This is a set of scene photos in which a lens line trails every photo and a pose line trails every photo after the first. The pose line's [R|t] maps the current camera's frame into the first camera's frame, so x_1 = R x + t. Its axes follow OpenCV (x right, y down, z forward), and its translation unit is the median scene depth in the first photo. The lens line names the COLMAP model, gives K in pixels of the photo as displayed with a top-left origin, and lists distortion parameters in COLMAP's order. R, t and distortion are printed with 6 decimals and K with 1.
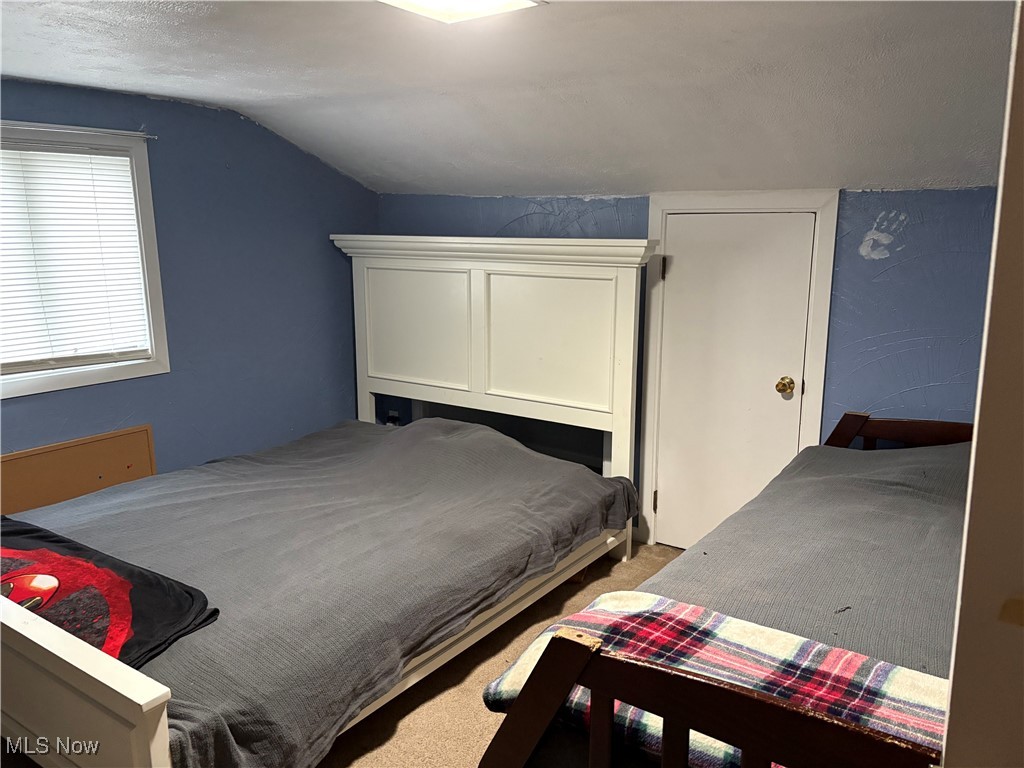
lens RADIAL K [[769.3, 0, 512.0], [0, 769.3, 384.0], [0, 0, 1]] dist [0.068765, -0.088425]
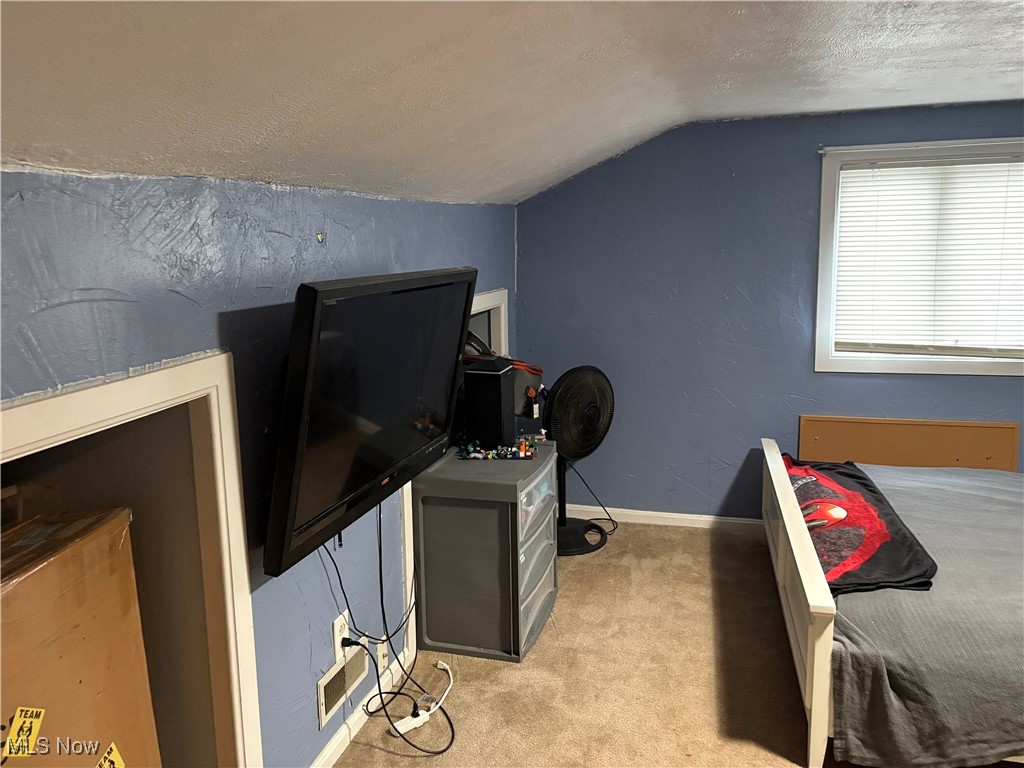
lens RADIAL K [[769.3, 0, 512.0], [0, 769.3, 384.0], [0, 0, 1]] dist [0.068765, -0.088425]
pose [[0.342689, 0.170409, -0.923864, 0.393551], [-0.165099, 0.979030, 0.119344, -0.017828], [0.924828, 0.111631, 0.363637, 0.021829]]
